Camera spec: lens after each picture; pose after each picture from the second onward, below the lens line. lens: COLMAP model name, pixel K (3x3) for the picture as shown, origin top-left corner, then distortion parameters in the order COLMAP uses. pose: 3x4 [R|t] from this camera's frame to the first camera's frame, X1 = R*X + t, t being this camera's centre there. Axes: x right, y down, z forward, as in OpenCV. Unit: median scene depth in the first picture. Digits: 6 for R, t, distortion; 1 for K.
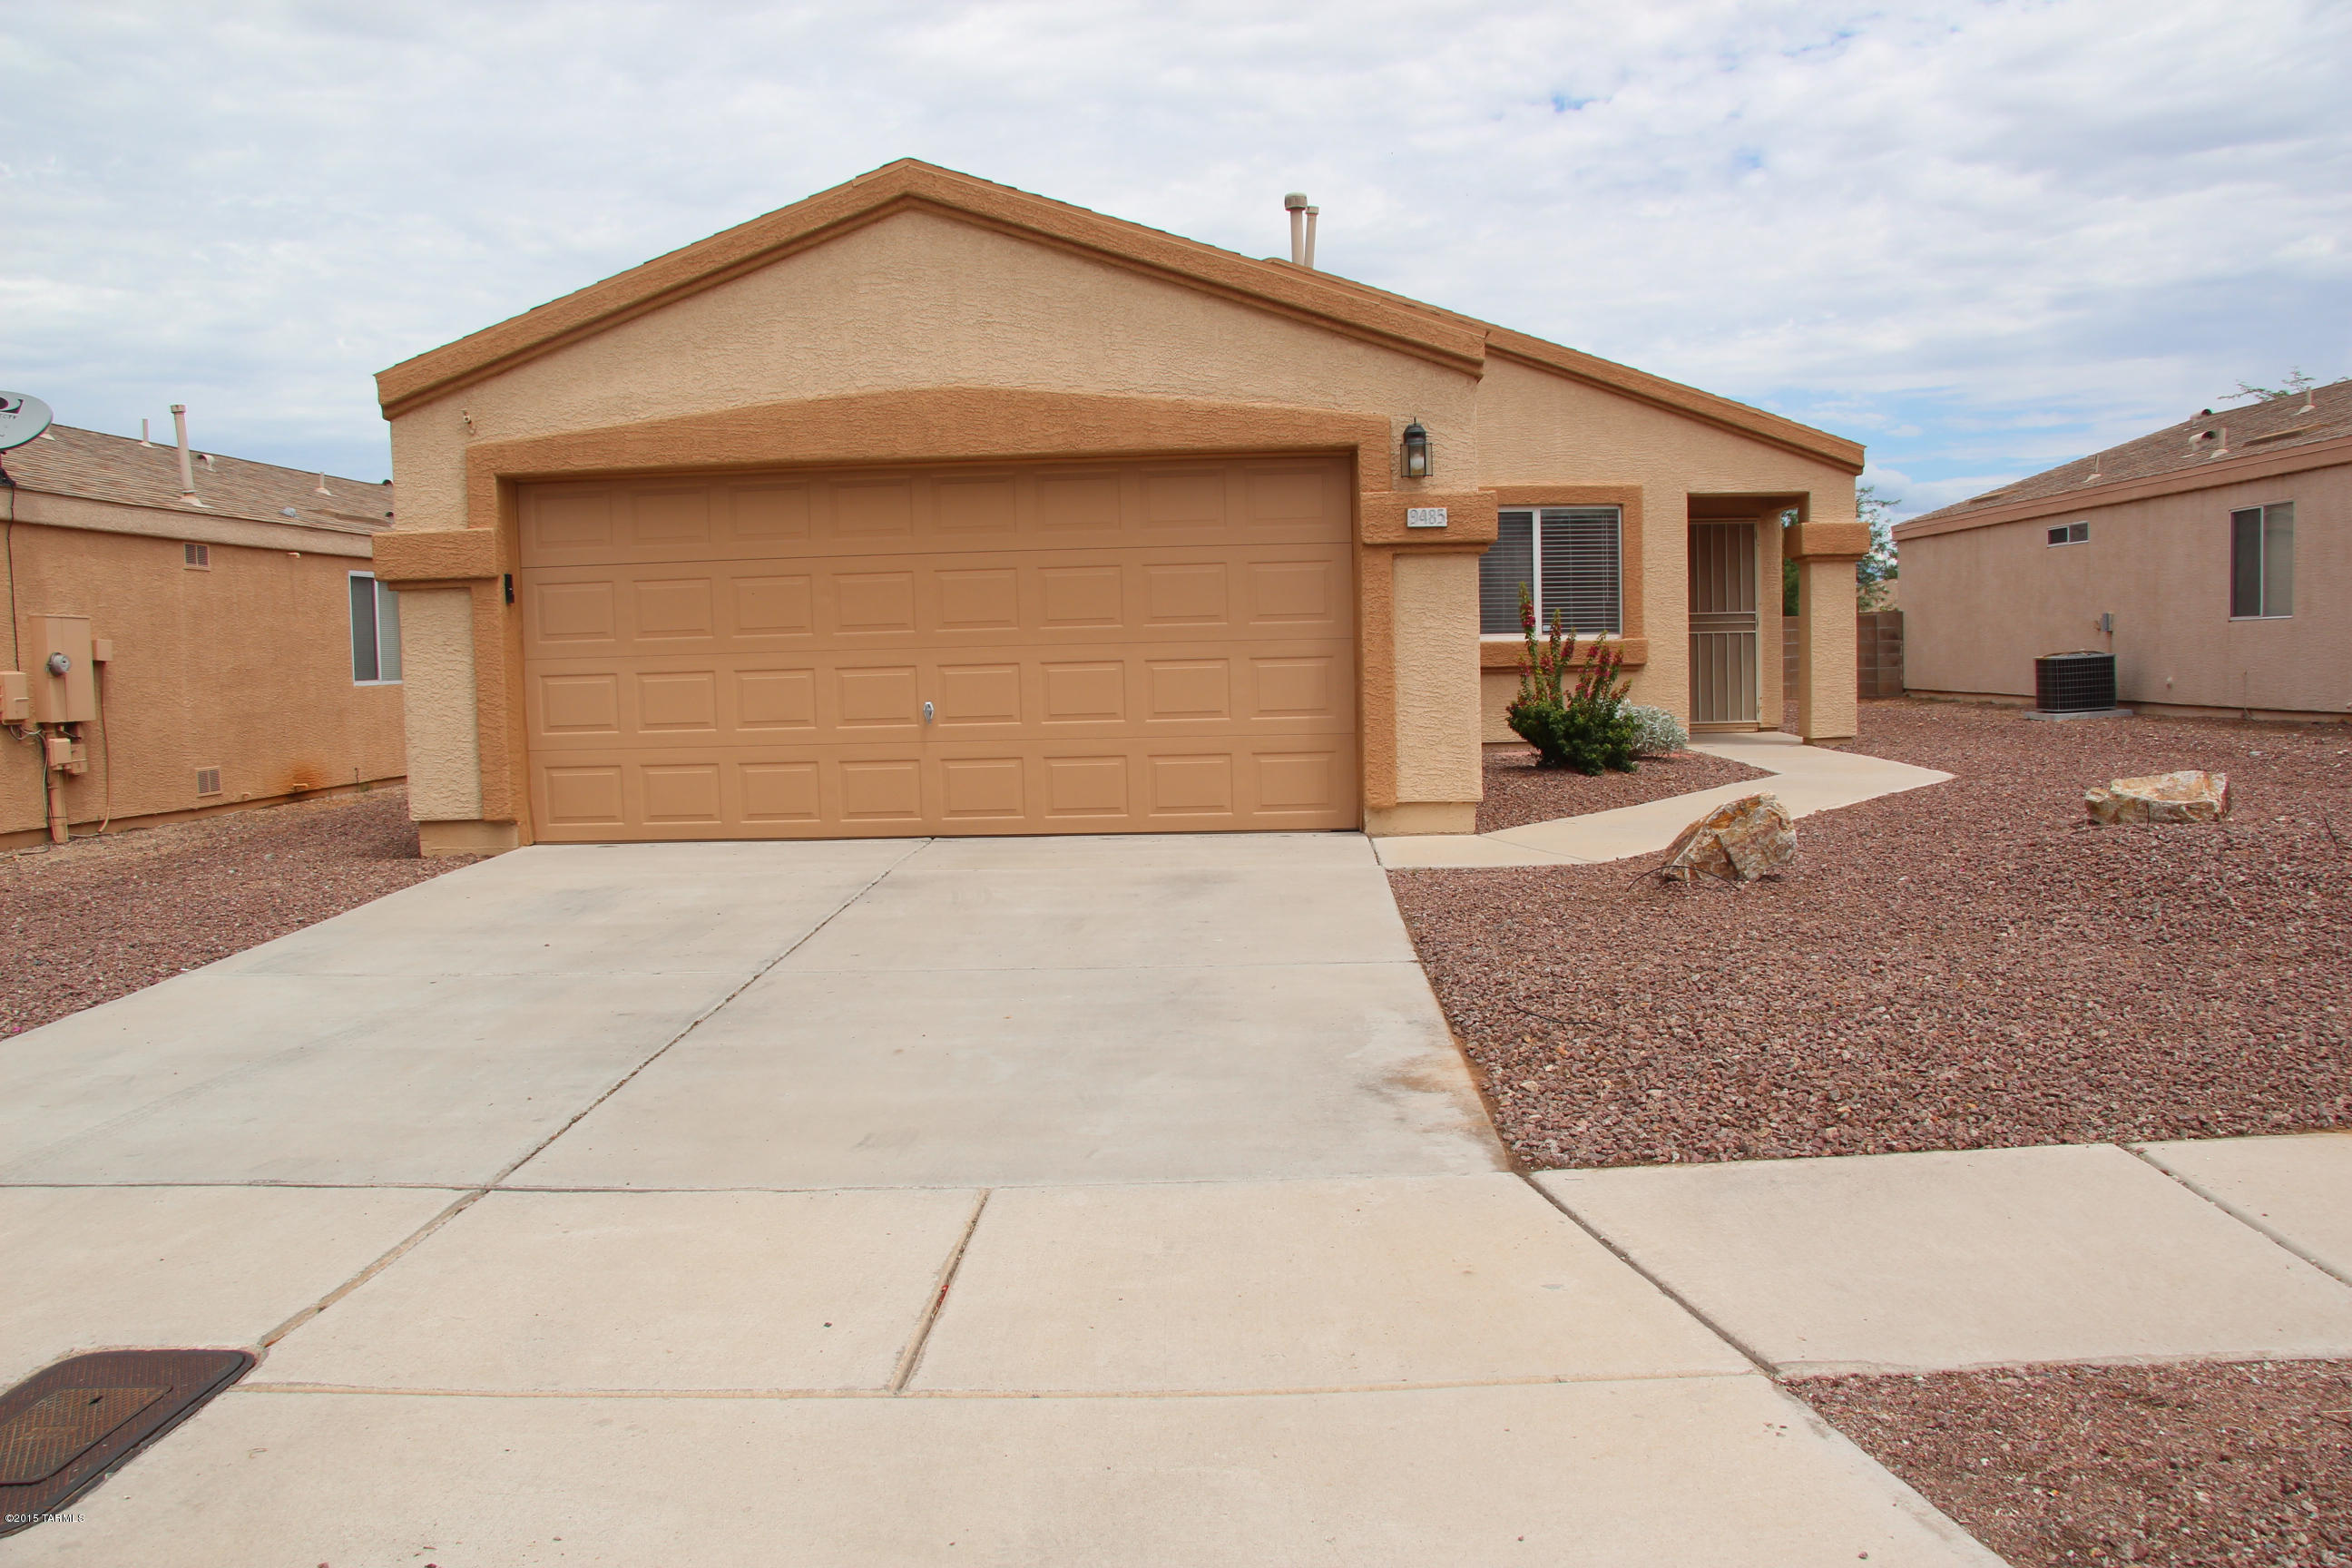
lens RADIAL K [[1822.6, 0, 1173.3], [0, 1822.6, 812.1], [0, 0, 1]] dist [-0.180979, 0.148638]
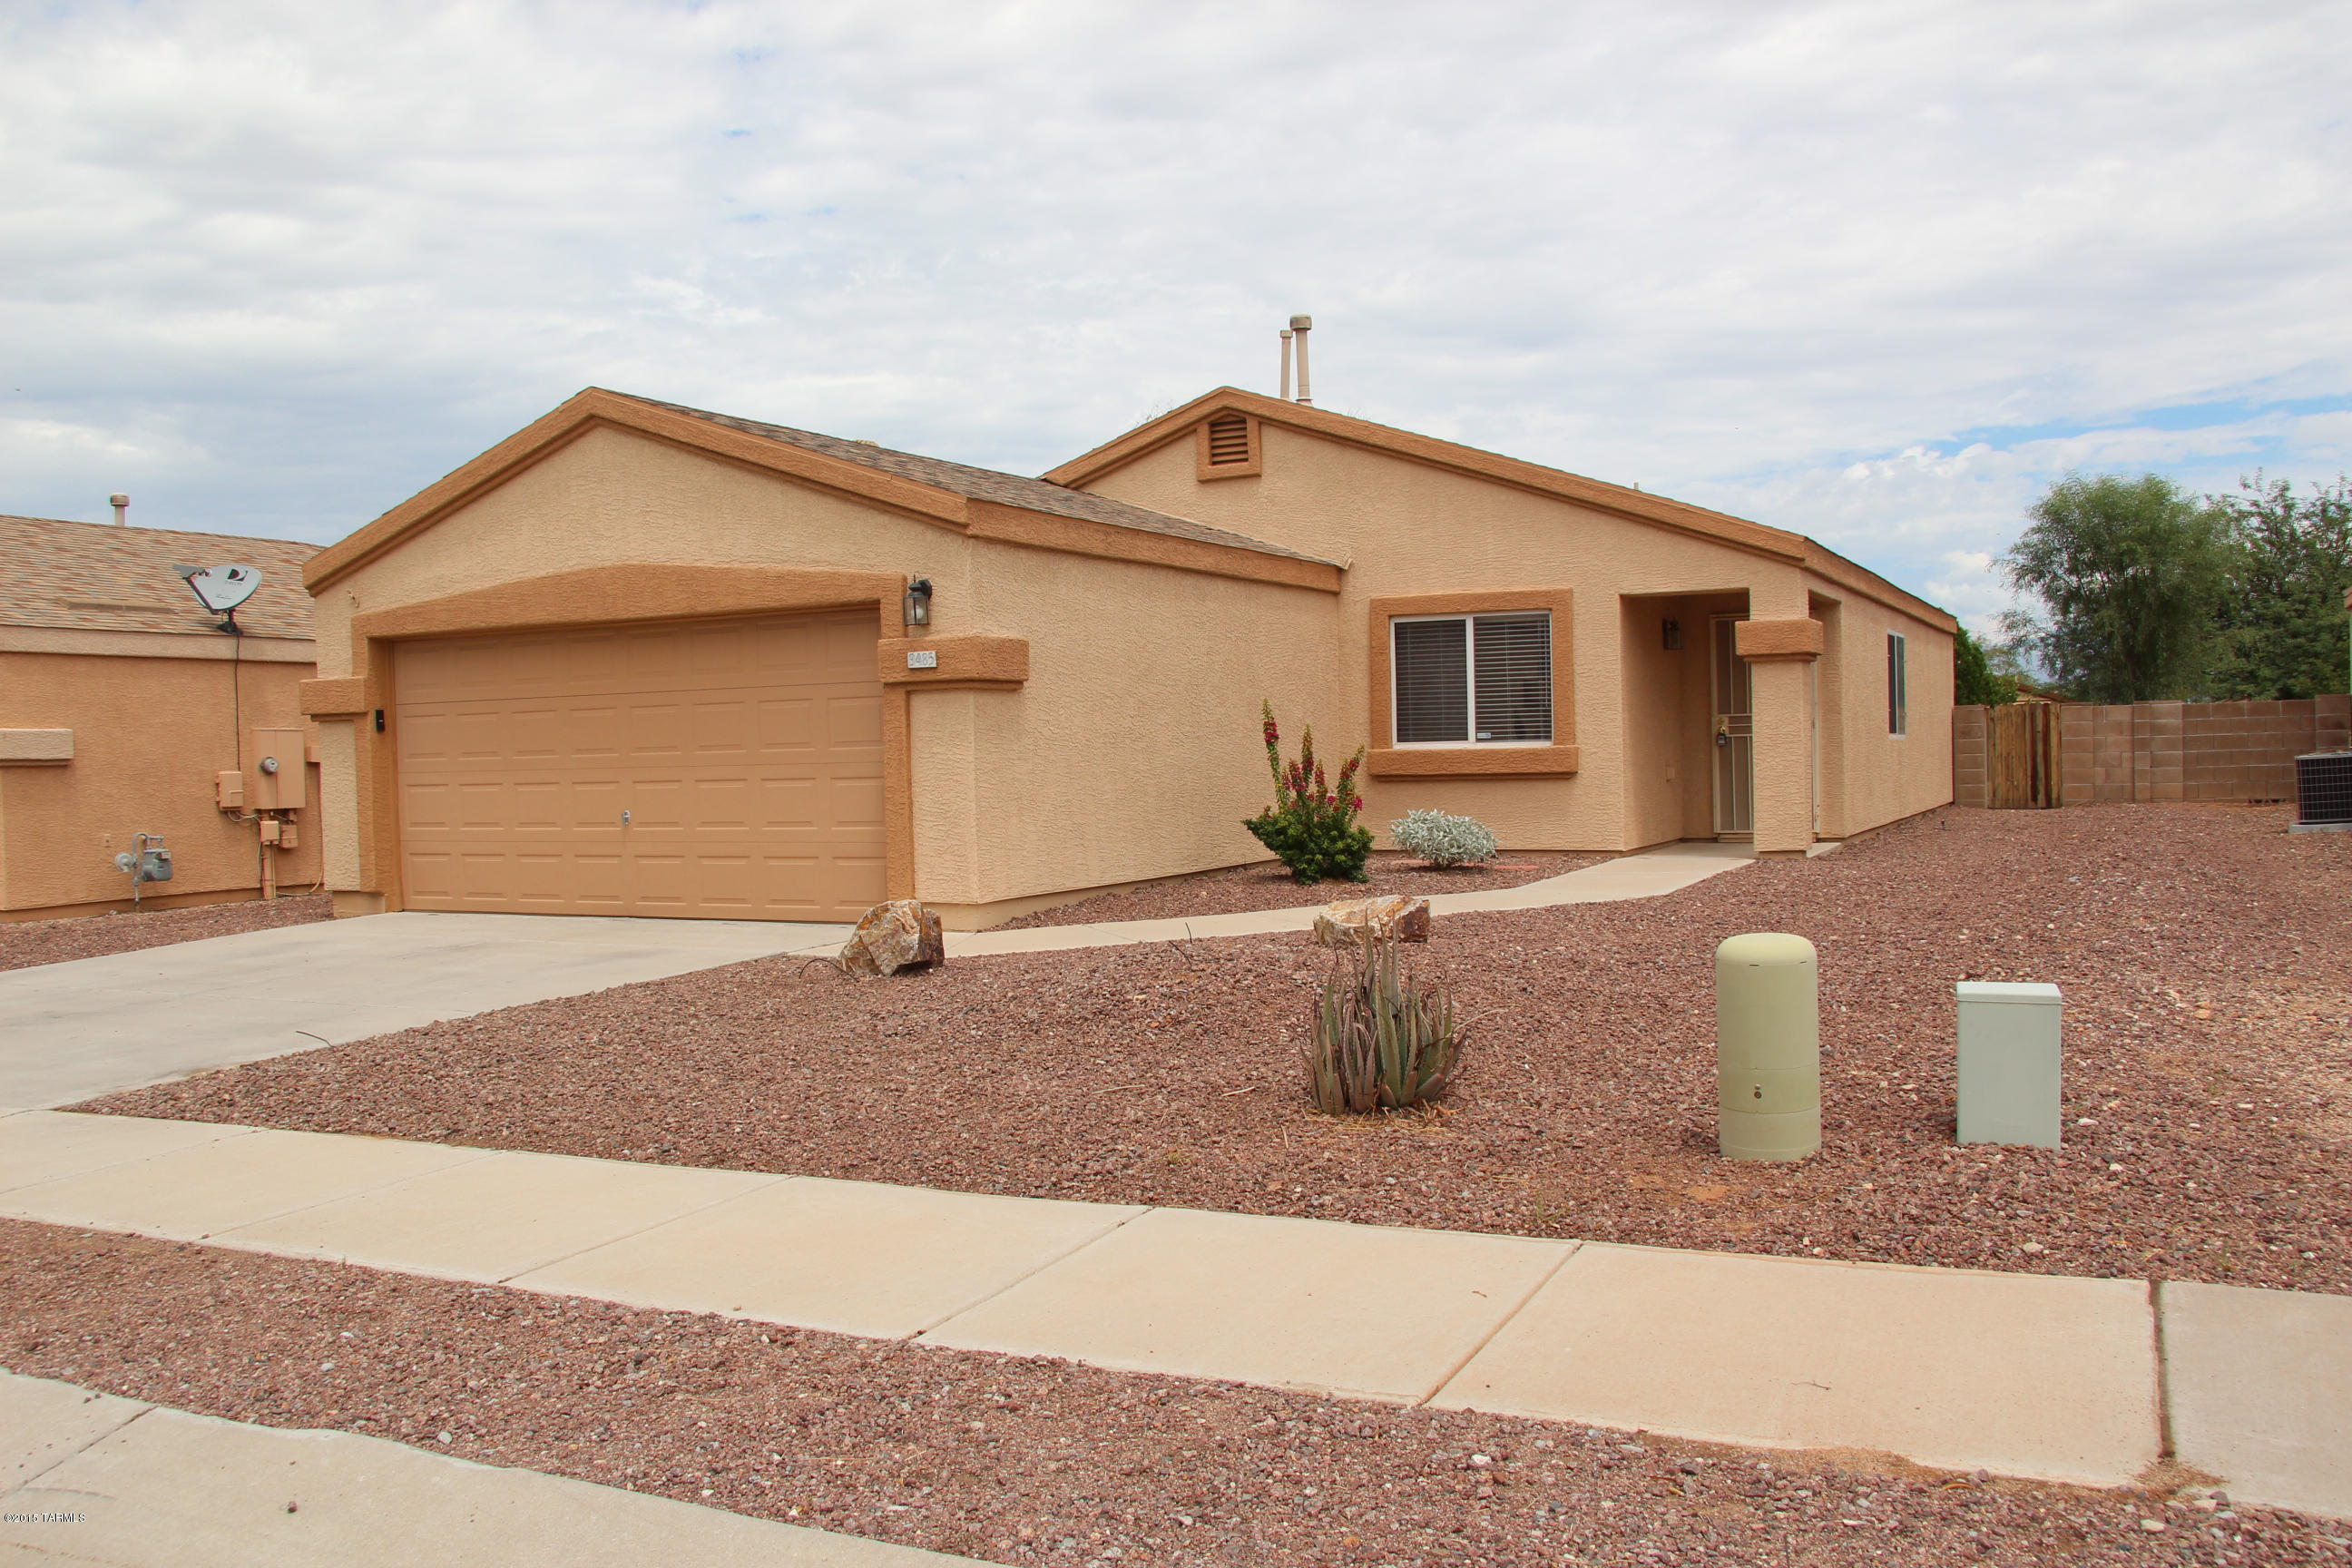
lens RADIAL K [[1986.0, 0, 1176.0], [0, 1986.0, 784.0], [0, 0, 1]] dist [-0.103854, 0.003056]
pose [[0.908271, 0.007787, -0.418309, 0.802847], [-0.032870, 0.998064, -0.052792, -0.019416], [0.417089, 0.061699, 0.906769, -0.088877]]
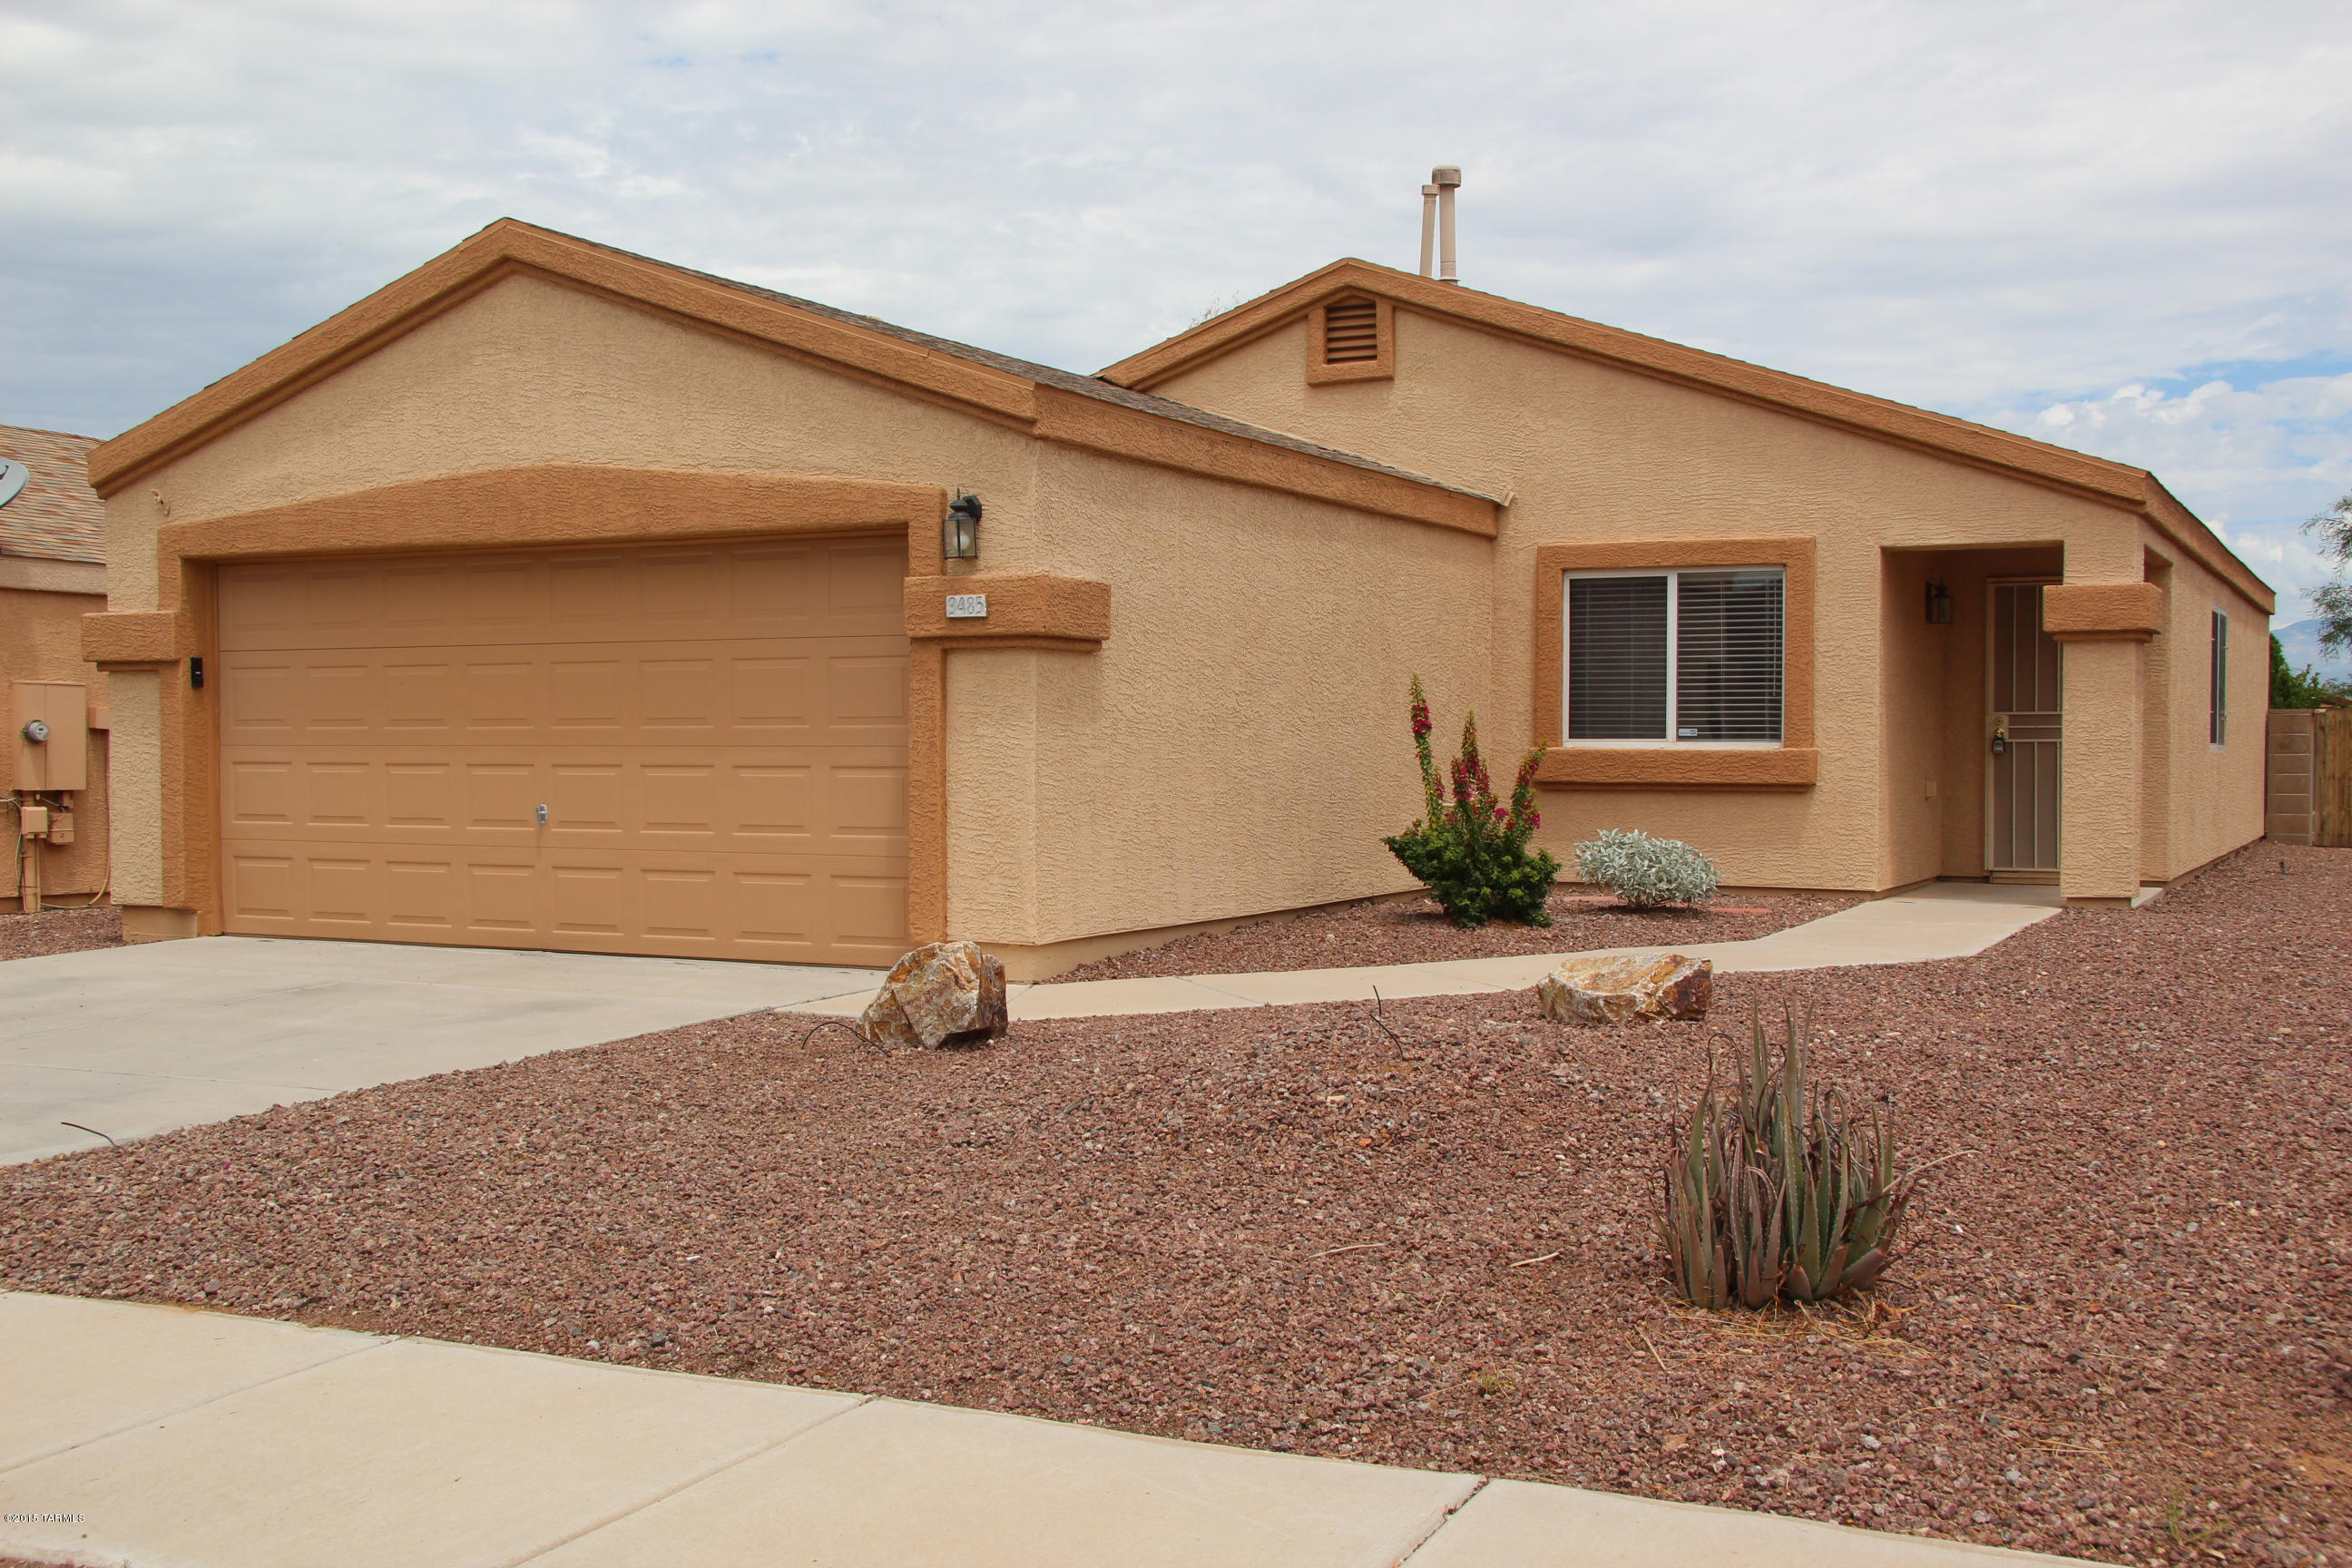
lens RADIAL K [[2450.6, 0, 1192.6], [0, 2450.6, 790.7], [0, 0, 1]] dist [-0.021585, 0.095716]
pose [[0.909188, 0.030704, -0.415252, 0.695418], [-0.057292, 0.997017, -0.051719, -0.022486], [0.412425, 0.070813, 0.908235, 0.004945]]
